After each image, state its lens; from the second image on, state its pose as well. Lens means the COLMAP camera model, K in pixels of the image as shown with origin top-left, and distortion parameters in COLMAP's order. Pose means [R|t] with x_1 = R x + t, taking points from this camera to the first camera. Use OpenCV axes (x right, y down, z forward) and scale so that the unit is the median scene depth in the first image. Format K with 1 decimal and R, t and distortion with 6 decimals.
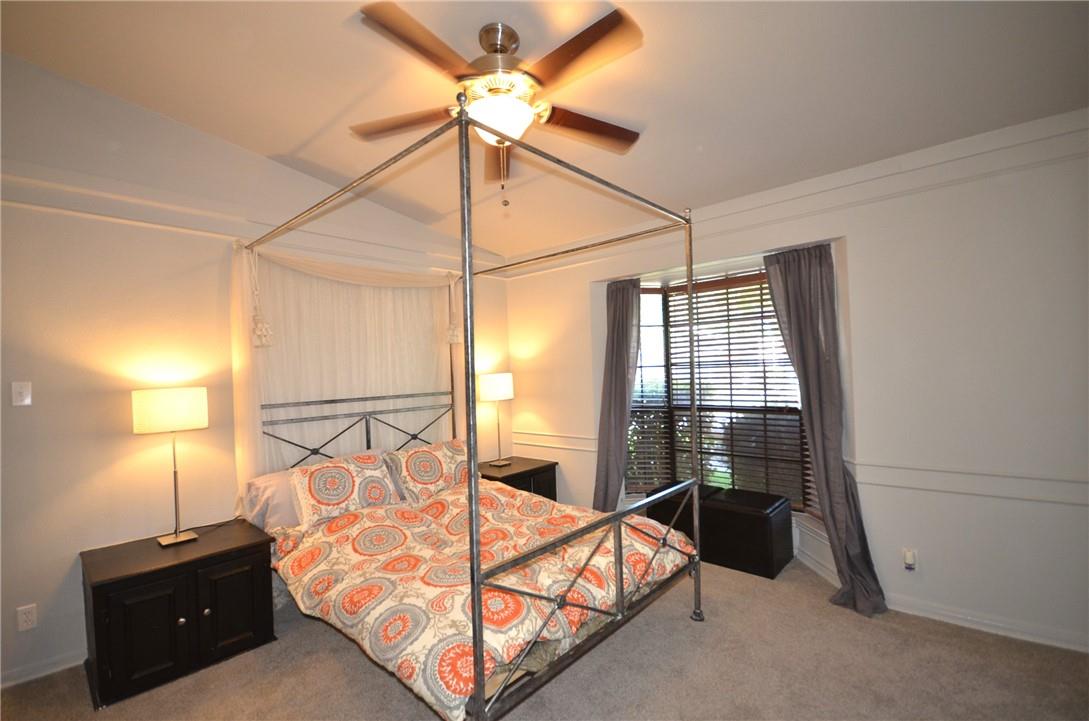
lens RADIAL K [[483.7, 0, 543.8], [0, 483.7, 363.9], [0, 0, 1]] dist [-0.003822, -0.003340]
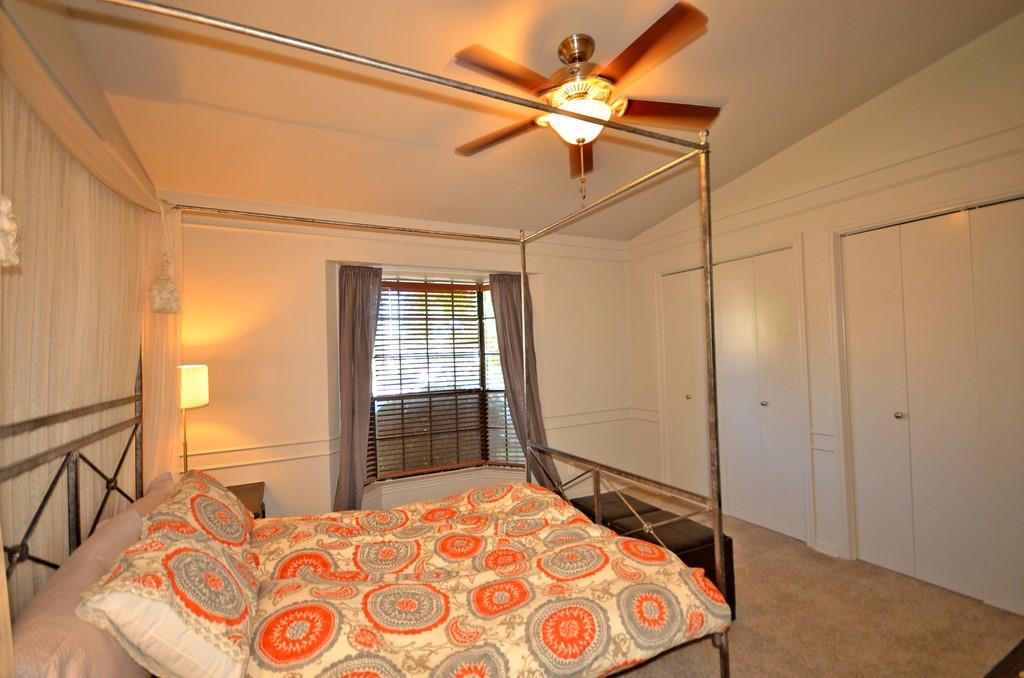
lens RADIAL K [[454.8, 0, 512.4], [0, 454.8, 337.3], [0, 0, 1]] dist [-0.003822, -0.003340]
pose [[0.351463, 0.056232, 0.934512, -0.857187], [0.008853, 0.997950, -0.063379, 0.039667], [-0.936160, 0.030549, 0.350245, 0.617397]]
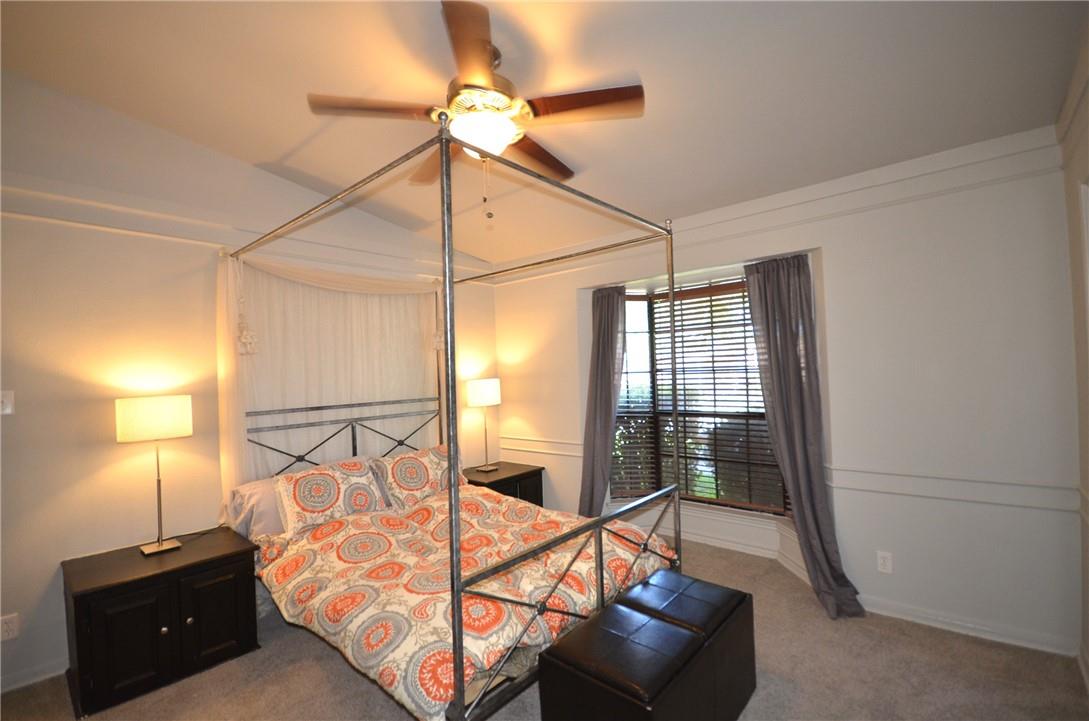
lens RADIAL K [[483.7, 0, 544.6], [0, 483.7, 363.3], [0, 0, 1]] dist [-0.003822, -0.003340]
pose [[0.999819, -0.000239, 0.019030, 0.016231], [0.000355, 0.999982, -0.006068, -0.011926], [-0.019029, 0.006074, 0.999800, -0.015113]]
